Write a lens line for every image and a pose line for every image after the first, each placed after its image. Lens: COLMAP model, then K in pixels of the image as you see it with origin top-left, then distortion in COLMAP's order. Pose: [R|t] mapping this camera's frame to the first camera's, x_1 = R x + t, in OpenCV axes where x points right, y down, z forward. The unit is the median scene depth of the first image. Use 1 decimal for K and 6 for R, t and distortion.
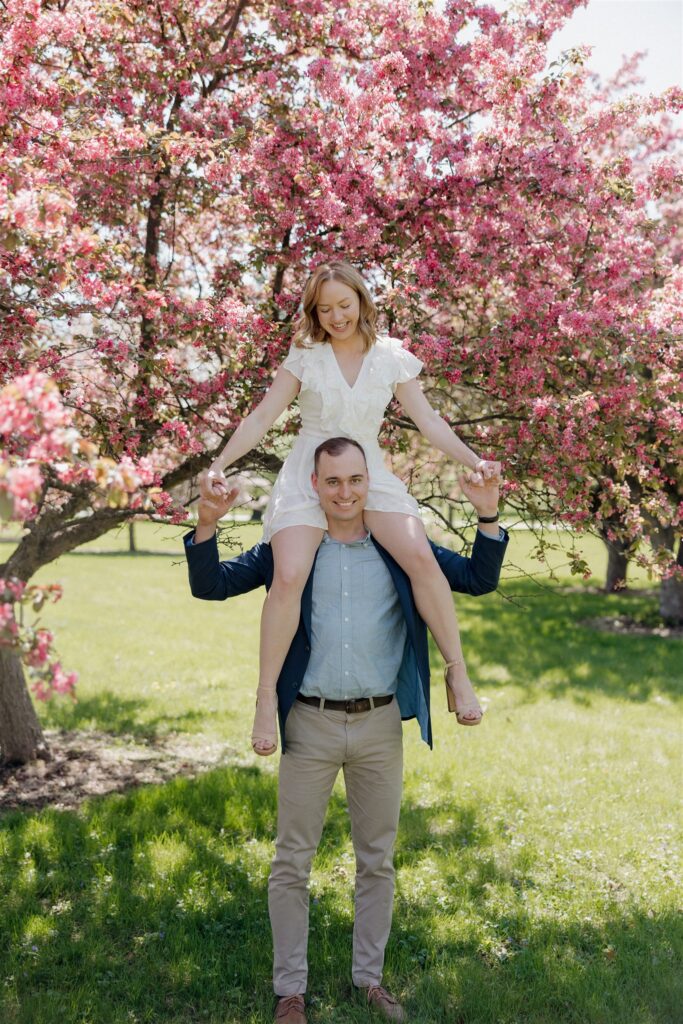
lens RADIAL K [[1030.8, 0, 342.7], [0, 1030.8, 523.7], [0, 0, 1]] dist [-0.001938, -0.003386]
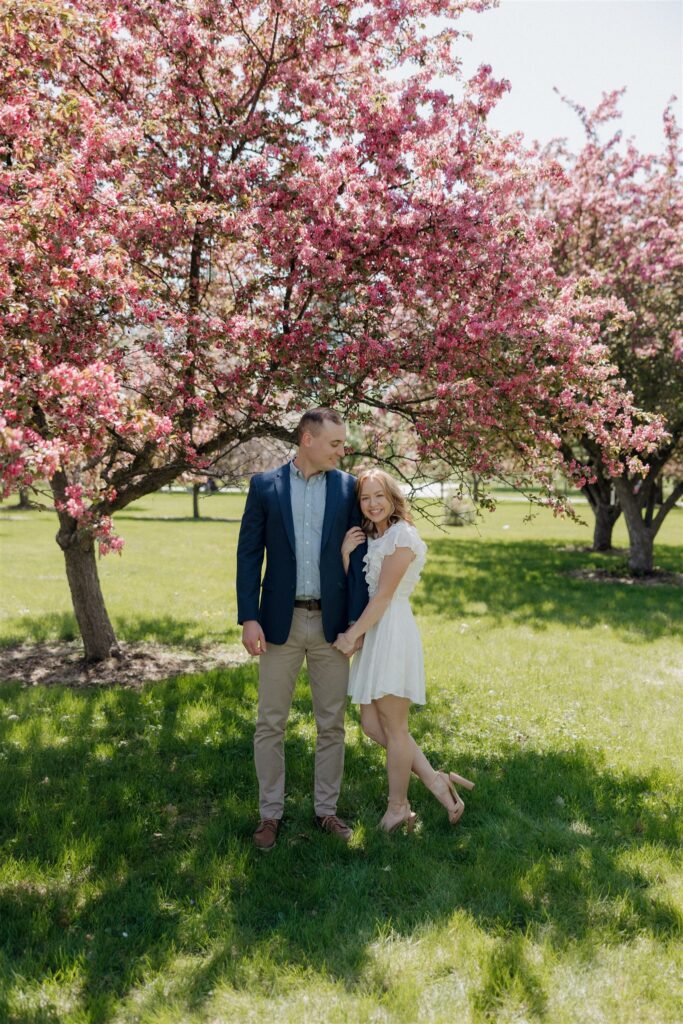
lens RADIAL K [[890.9, 0, 341.5], [0, 890.9, 512.0], [0, 0, 1]] dist [0.033790, -0.007386]
pose [[0.999187, 0.005110, -0.039989, 0.063838], [-0.004360, 0.999813, 0.018836, 0.025729], [0.040078, -0.018646, 0.999023, -0.186946]]
